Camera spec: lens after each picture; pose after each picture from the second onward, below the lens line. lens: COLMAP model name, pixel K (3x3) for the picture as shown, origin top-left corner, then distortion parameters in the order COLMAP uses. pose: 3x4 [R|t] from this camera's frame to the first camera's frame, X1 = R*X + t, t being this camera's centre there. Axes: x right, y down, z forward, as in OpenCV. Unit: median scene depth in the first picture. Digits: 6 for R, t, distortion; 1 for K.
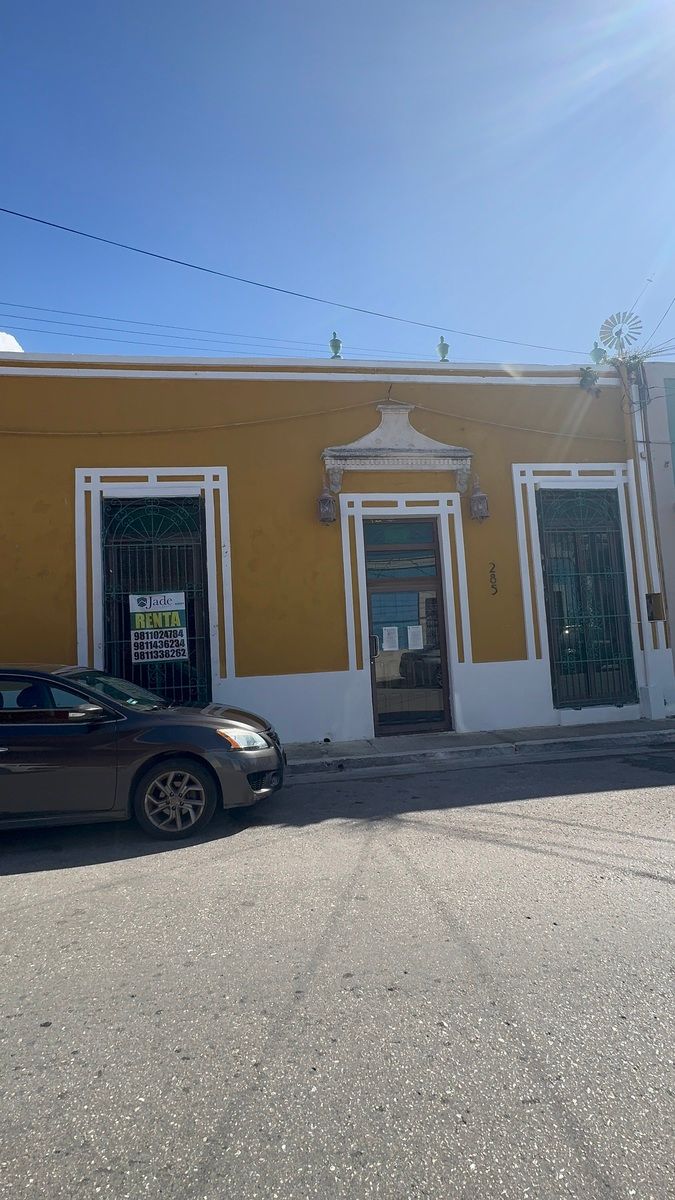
lens RADIAL K [[530.8, 0, 337.5], [0, 530.8, 600.0], [0, 0, 1]] dist [-0.029591, -0.000015]
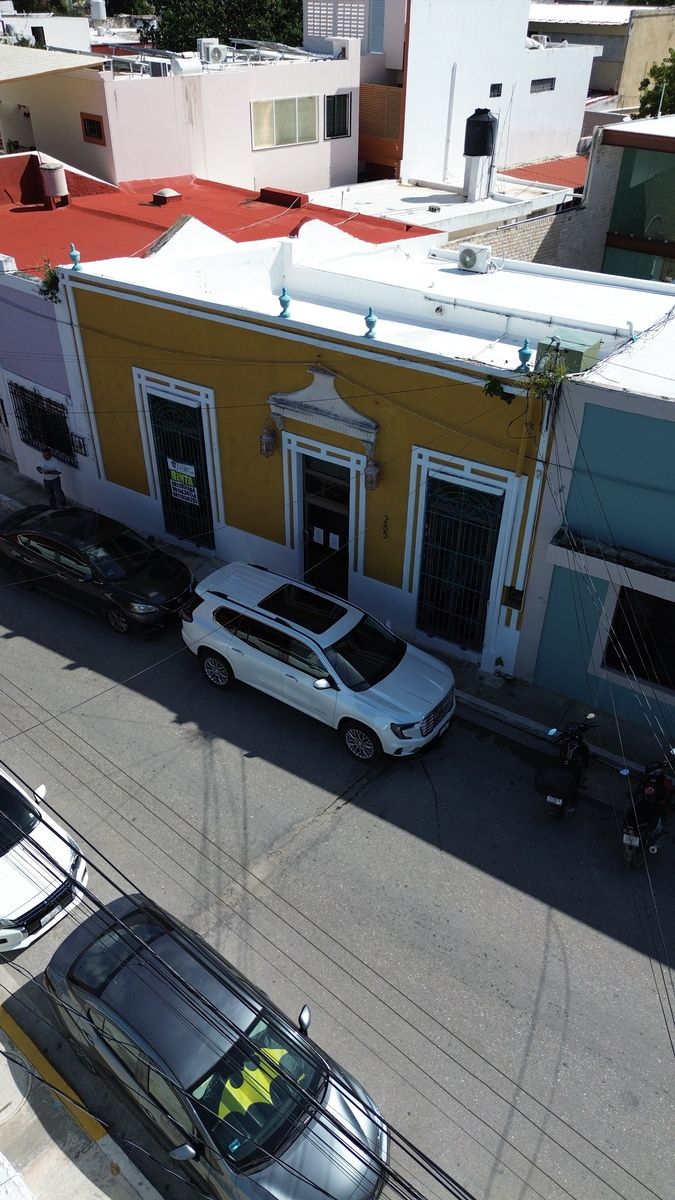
lens RADIAL K [[841.7, 0, 337.5], [0, 841.7, 600.0], [0, 0, 1]] dist [0.059906, -0.050099]
pose [[0.762762, 0.431455, -0.481706, 1.250382], [-0.000837, 0.745549, 0.666450, -1.242782], [0.646678, -0.507940, 0.569038, -0.273667]]
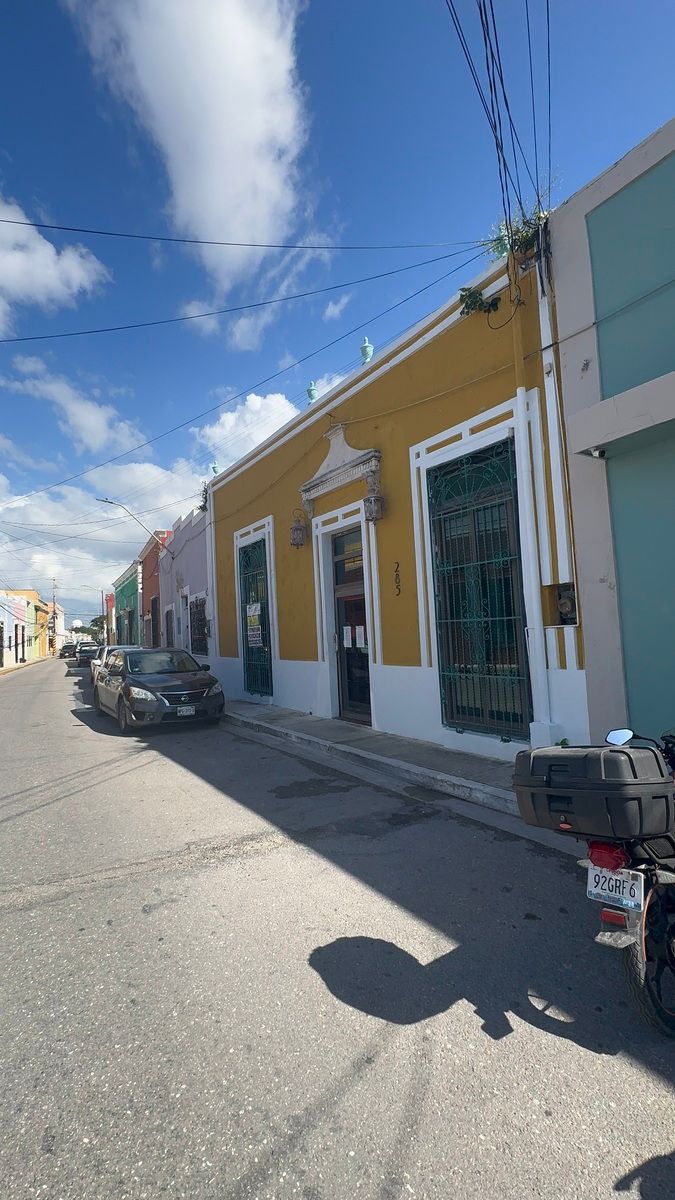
lens RADIAL K [[530.8, 0, 337.5], [0, 530.8, 600.0], [0, 0, 1]] dist [-0.029591, -0.000015]
pose [[0.427772, -0.019407, -0.903678, 1.137001], [0.094618, 0.995238, 0.023416, -0.035528], [0.898921, -0.095521, 0.427572, 0.503074]]
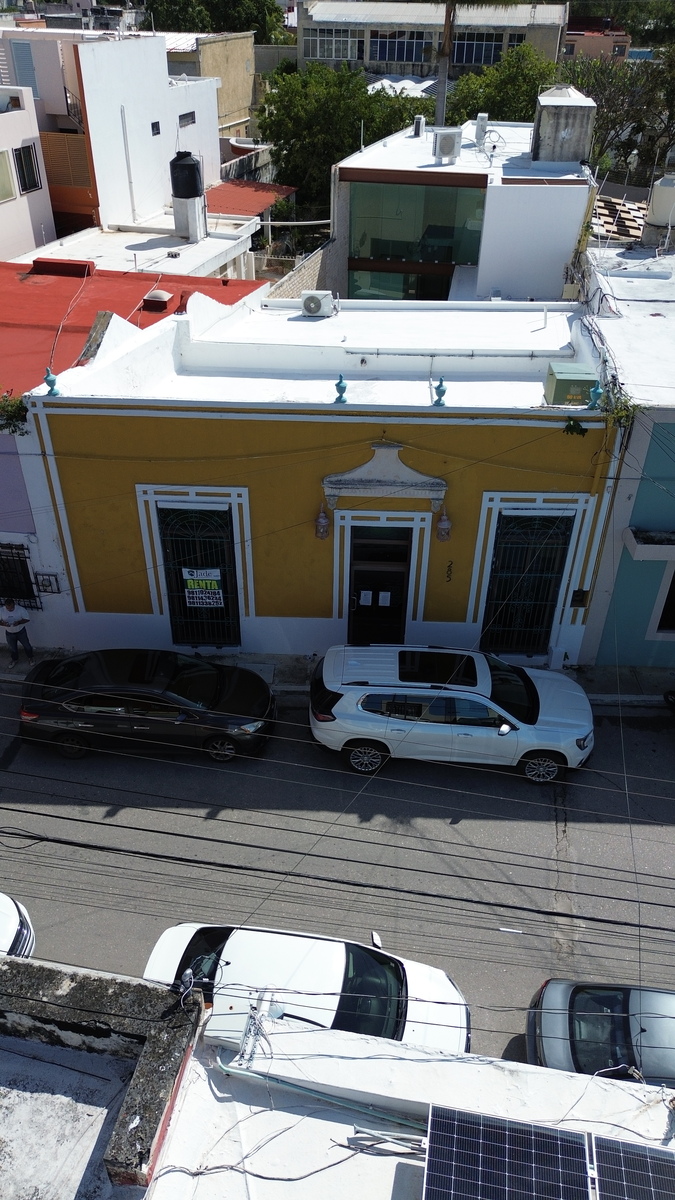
lens RADIAL K [[841.7, 0, 337.5], [0, 841.7, 600.0], [0, 0, 1]] dist [0.059906, -0.050099]
pose [[0.985356, 0.146486, -0.087263, 0.219179], [-0.055032, 0.757613, 0.650380, -1.351123], [0.161383, -0.636054, 0.754580, -0.668720]]
